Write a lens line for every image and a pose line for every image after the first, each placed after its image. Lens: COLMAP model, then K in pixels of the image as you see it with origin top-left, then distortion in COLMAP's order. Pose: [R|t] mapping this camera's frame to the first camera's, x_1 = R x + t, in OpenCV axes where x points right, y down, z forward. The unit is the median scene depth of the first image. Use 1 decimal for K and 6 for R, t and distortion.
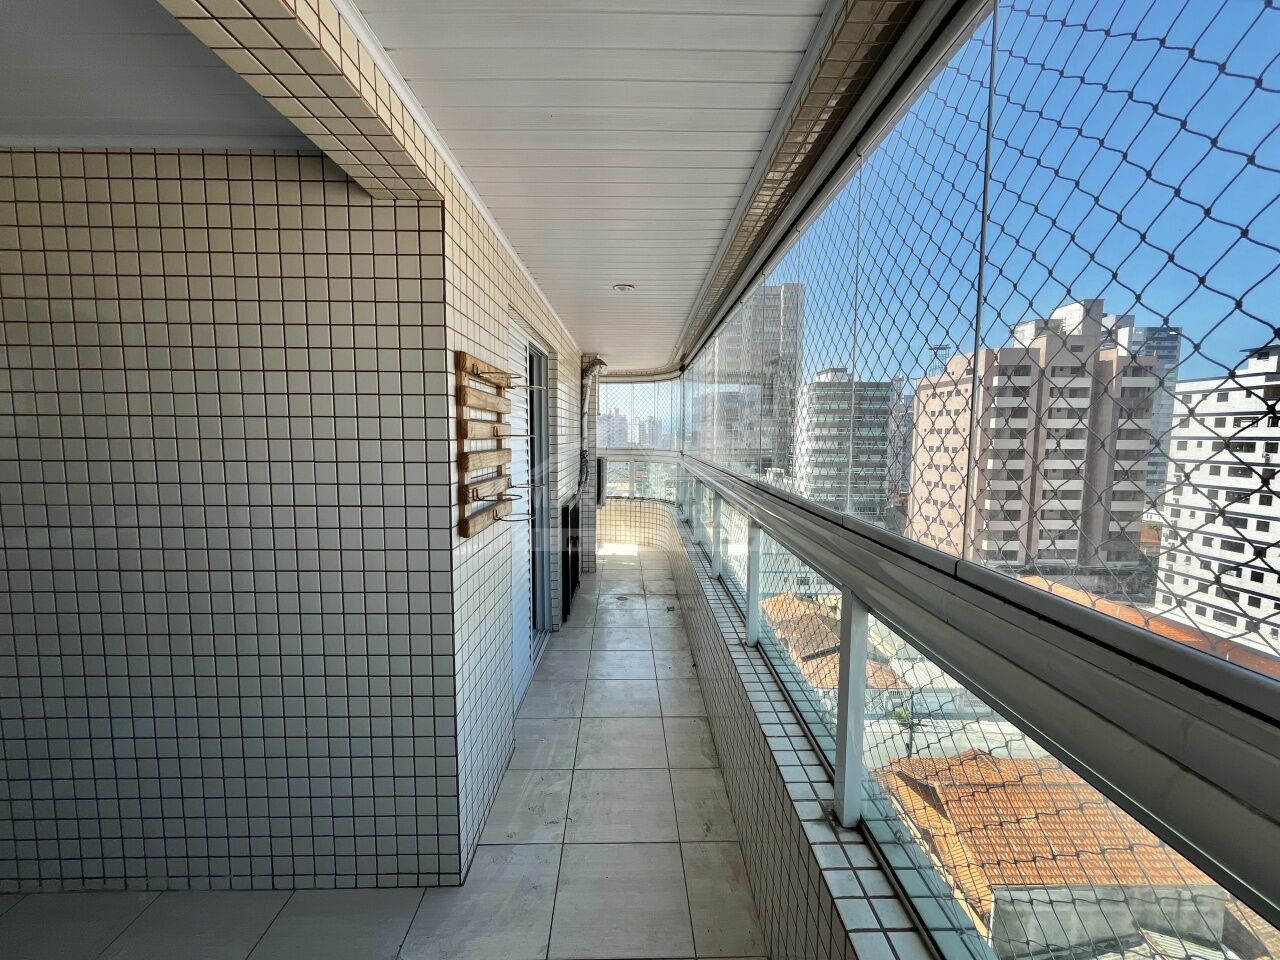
lens RADIAL K [[524.0, 0, 636.3], [0, 524.0, 480.1], [0, 0, 1]] dist [-0.002489, -0.000317]
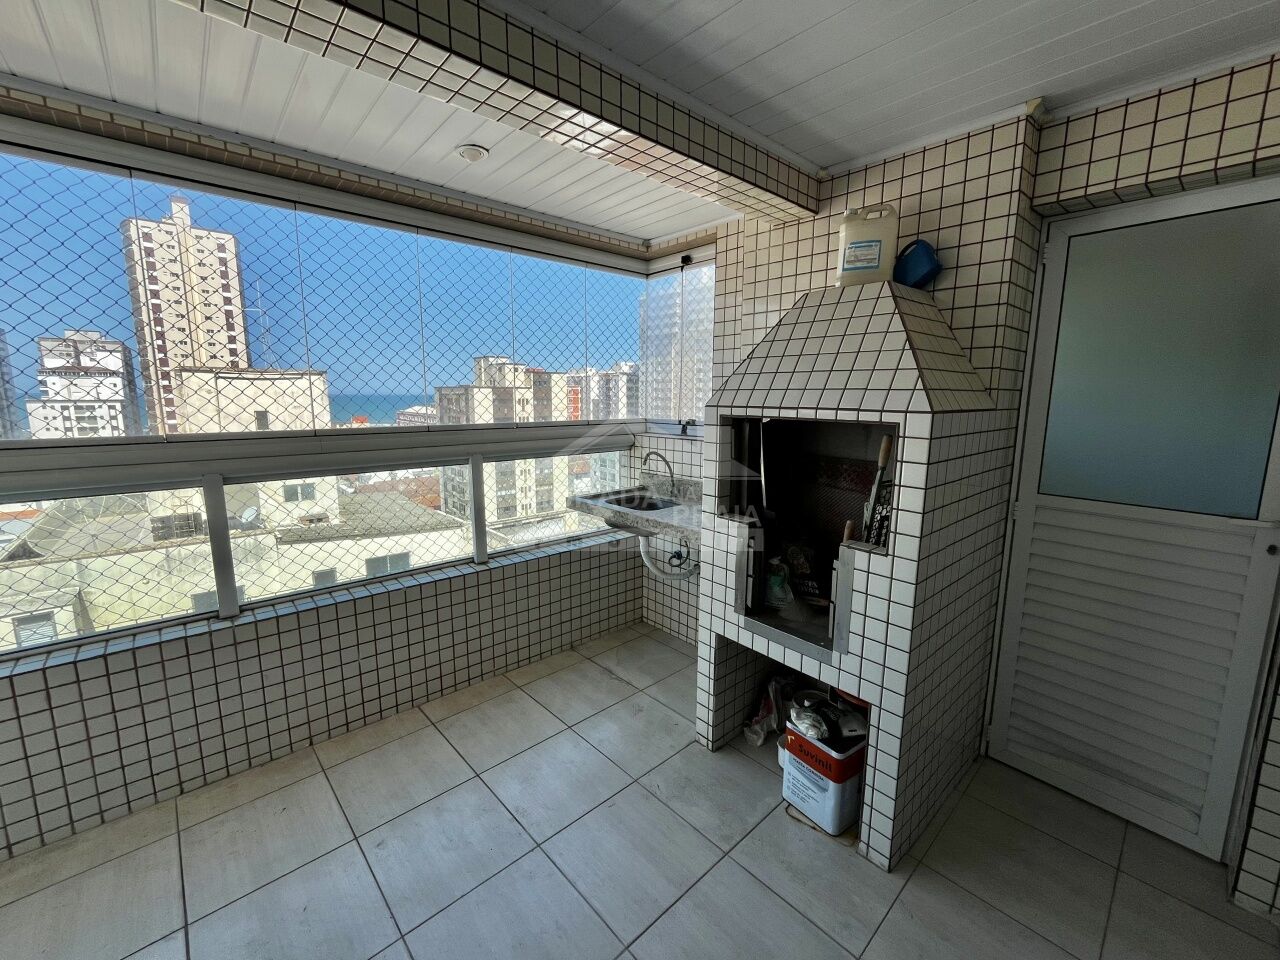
lens RADIAL K [[524.0, 0, 636.3], [0, 524.0, 480.1], [0, 0, 1]] dist [-0.002489, -0.000317]
pose [[-0.669499, -0.124710, 0.732269, -1.755669], [0.058818, 0.973810, 0.219623, -0.058609], [-0.740481, 0.190108, -0.644630, 1.127803]]
